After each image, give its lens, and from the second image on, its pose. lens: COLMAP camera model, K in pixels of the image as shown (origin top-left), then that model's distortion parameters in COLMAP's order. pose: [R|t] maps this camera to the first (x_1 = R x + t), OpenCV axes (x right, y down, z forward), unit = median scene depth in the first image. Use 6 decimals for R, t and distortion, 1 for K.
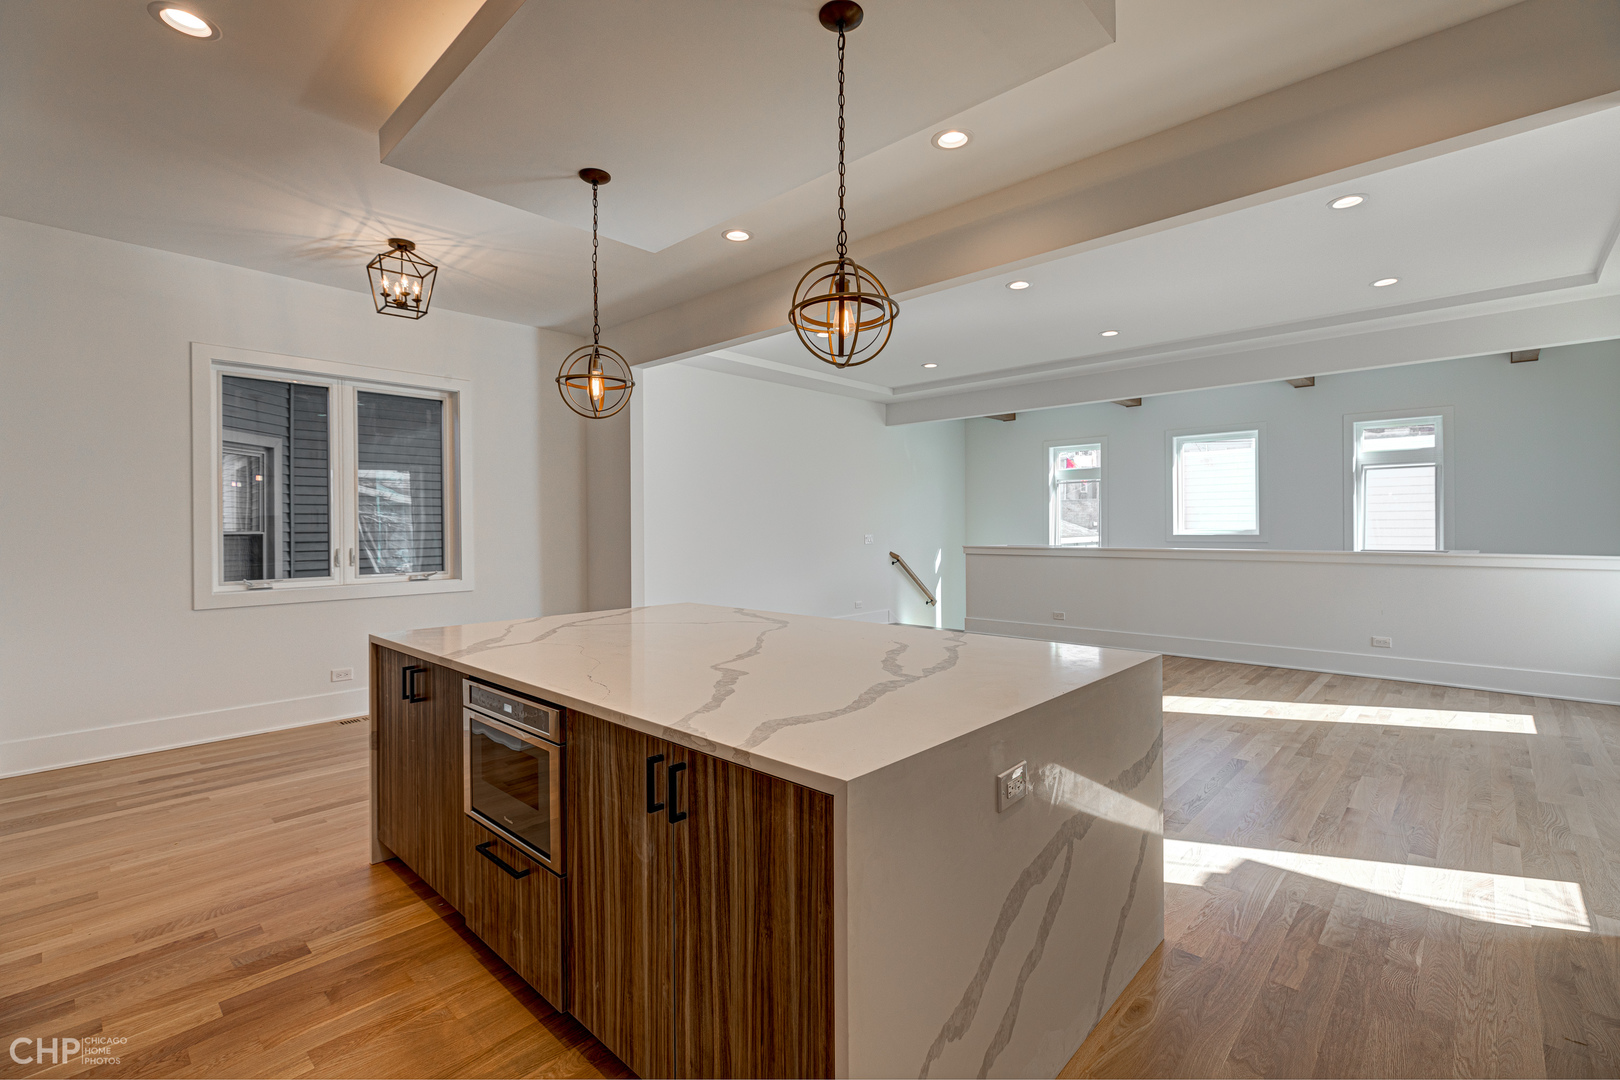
lens RADIAL K [[721.9, 0, 824.2], [0, 721.9, 525.5], [0, 0, 1]] dist [0.000565, -0.000682]
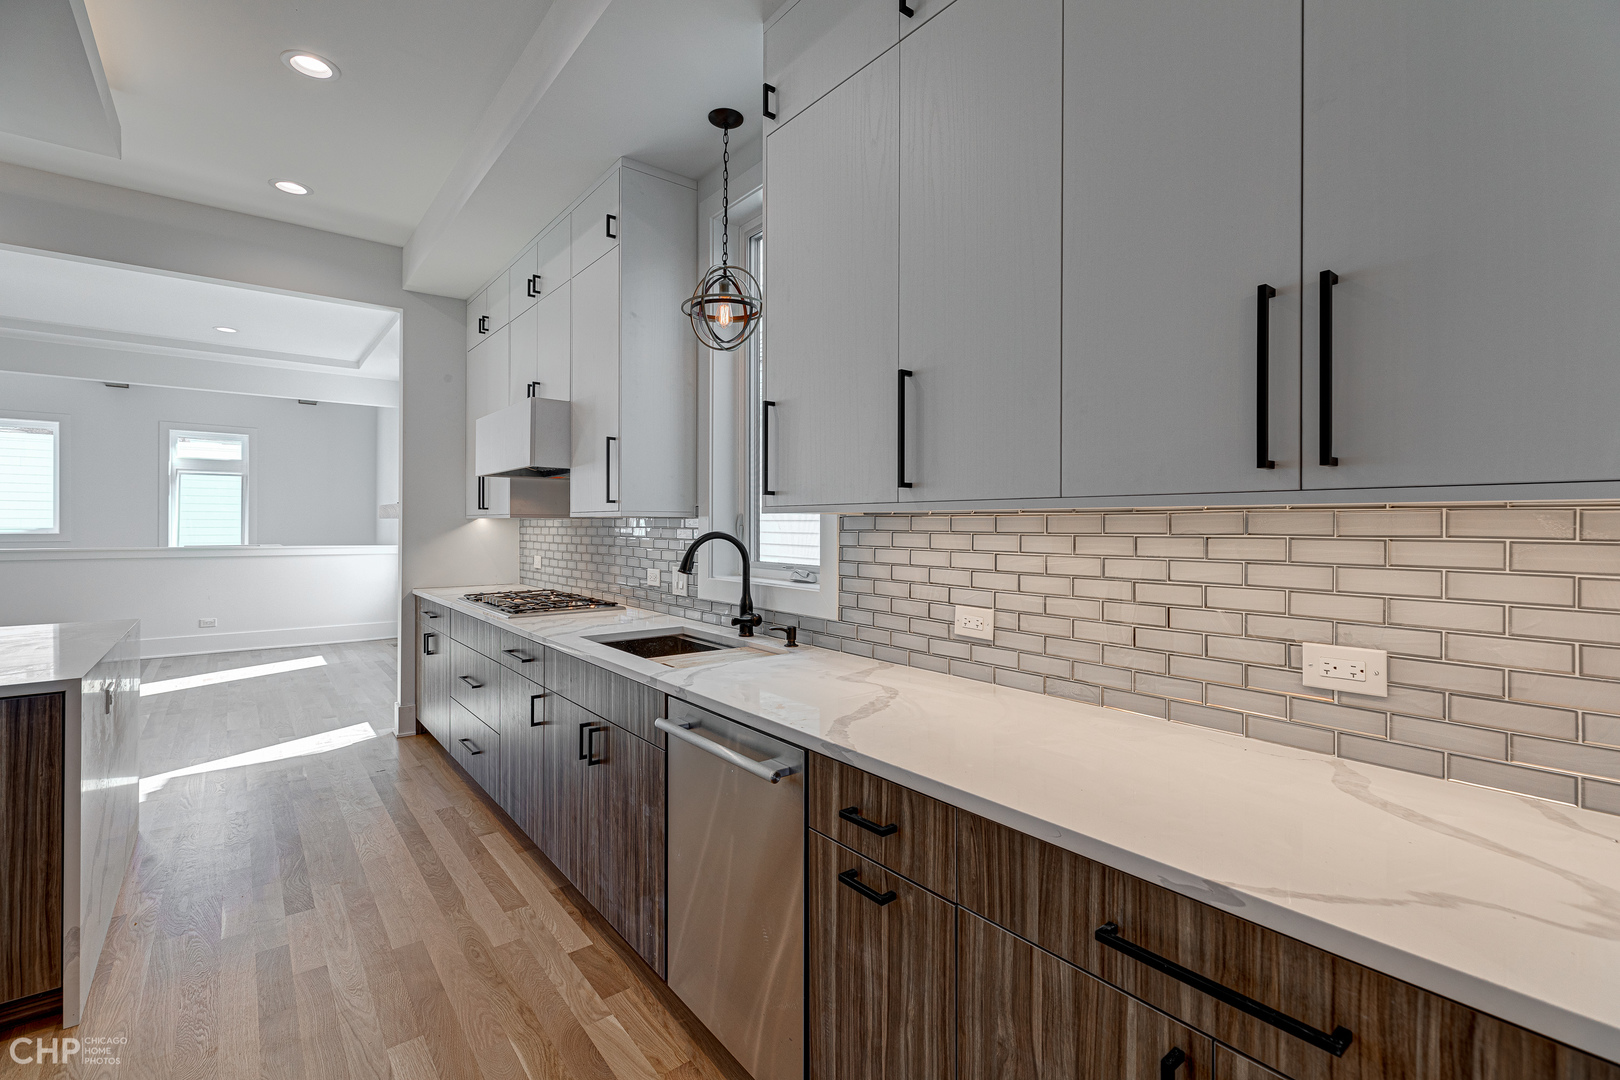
lens RADIAL K [[721.9, 0, 824.2], [0, 721.9, 525.5], [0, 0, 1]] dist [0.000565, -0.000682]
pose [[0.143540, 0.003171, 0.989639, -0.247691], [-0.004167, 0.999988, -0.002600, 0.000756], [-0.989636, -0.003751, 0.143551, -0.165956]]
